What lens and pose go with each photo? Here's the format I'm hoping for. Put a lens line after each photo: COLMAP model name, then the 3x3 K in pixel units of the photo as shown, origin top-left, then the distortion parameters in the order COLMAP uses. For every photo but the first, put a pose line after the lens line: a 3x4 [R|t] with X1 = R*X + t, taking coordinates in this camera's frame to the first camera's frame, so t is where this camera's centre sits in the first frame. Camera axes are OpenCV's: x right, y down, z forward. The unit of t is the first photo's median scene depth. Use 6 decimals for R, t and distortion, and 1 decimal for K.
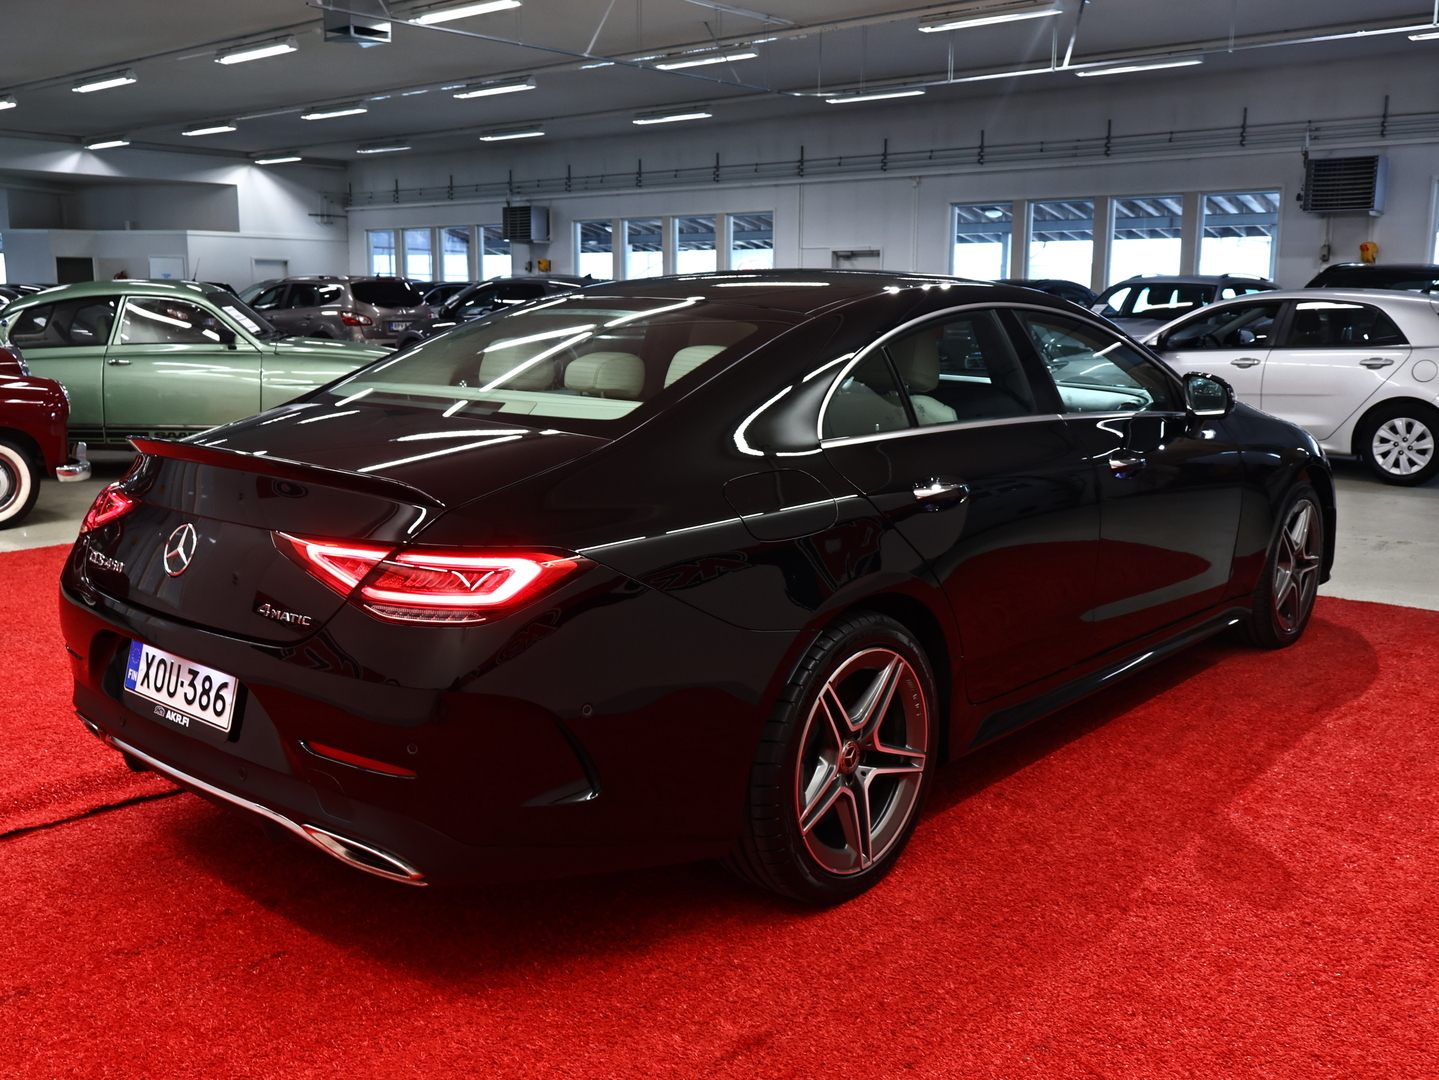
lens RADIAL K [[1363.3, 0, 692.1], [0, 1363.3, 522.5], [0, 0, 1]] dist [0.000853, 0.000000]
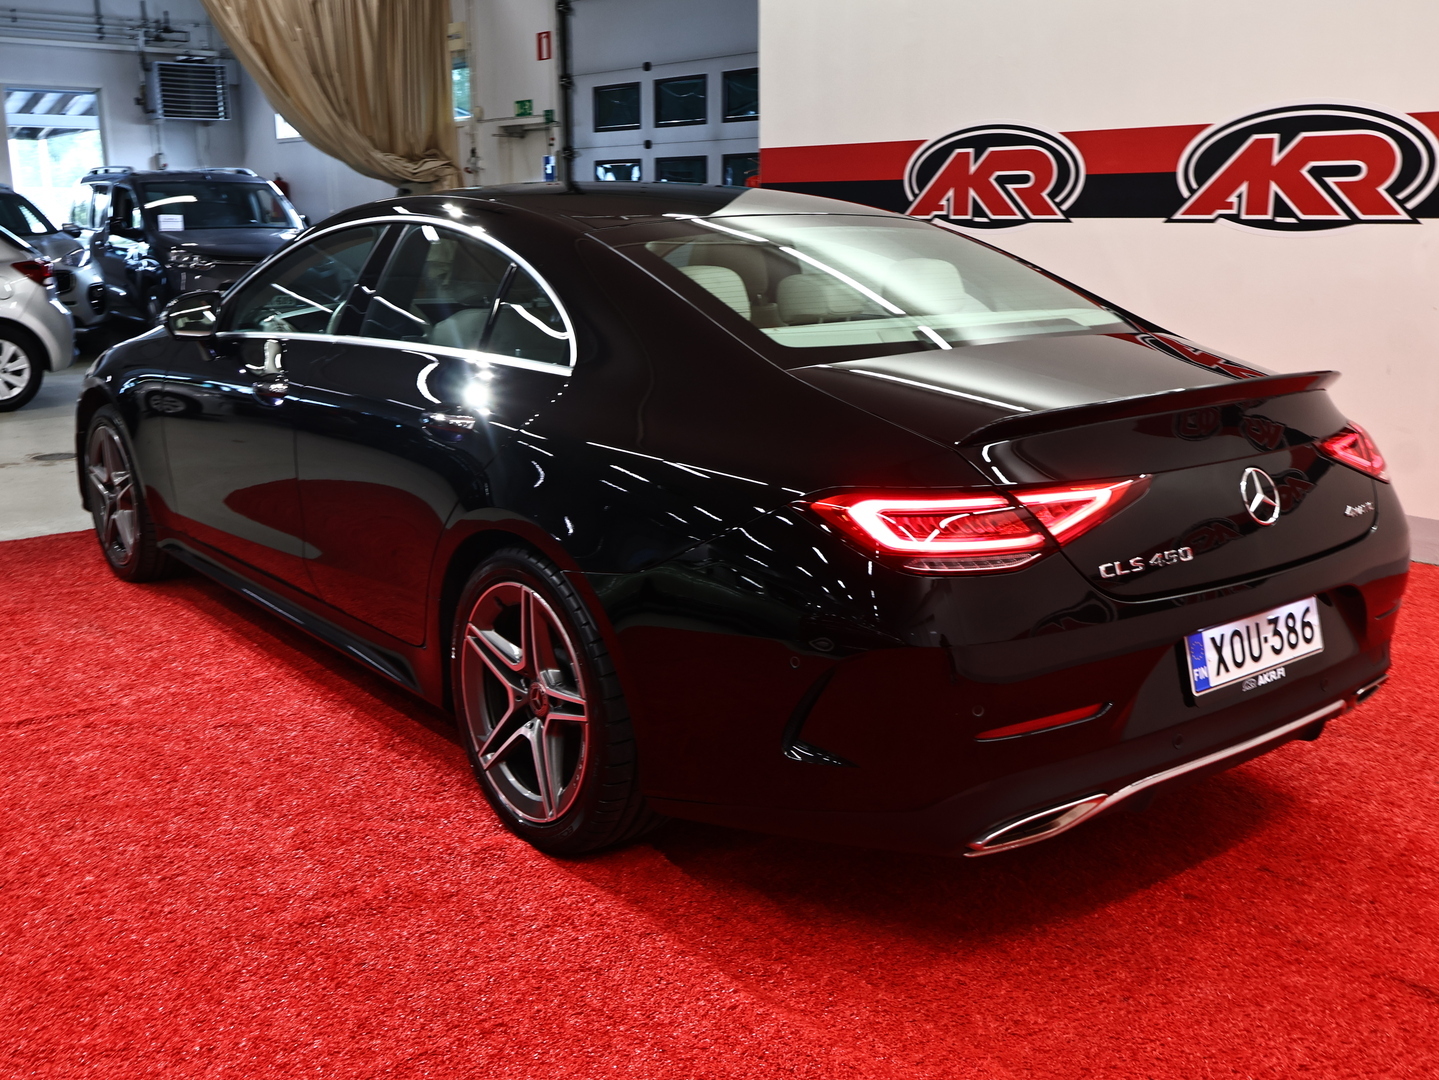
lens RADIAL K [[1447.7, 0, 727.9], [0, 1447.7, 542.1], [0, 0, 1]] dist [0.009087, 0.000000]
pose [[0.163407, -0.227484, 0.959973, -0.388362], [0.167431, 0.965332, 0.200254, -0.057528], [-0.972247, 0.128006, 0.195830, 0.330649]]
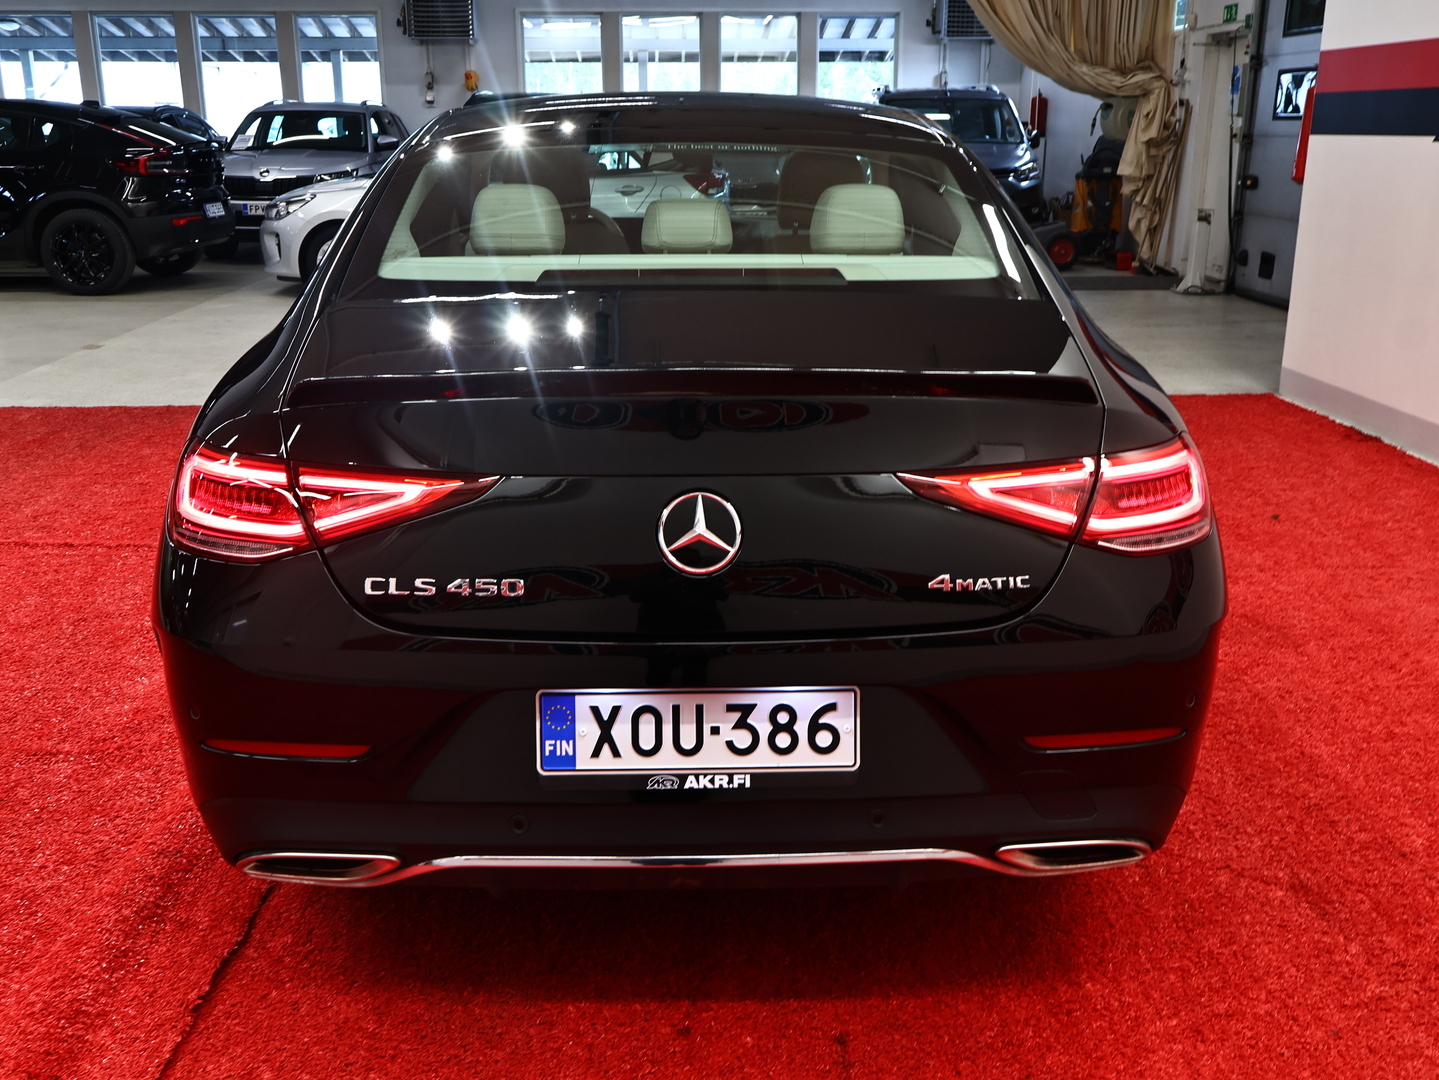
lens RADIAL K [[1363.3, 0, 715.3], [0, 1363.3, 547.2], [0, 0, 1]] dist [0.000853, 0.000000]
pose [[0.723330, -0.209297, 0.658018, -0.226502], [0.118661, 0.976457, 0.180145, -0.024921], [-0.680230, -0.052223, 0.731136, 0.149910]]
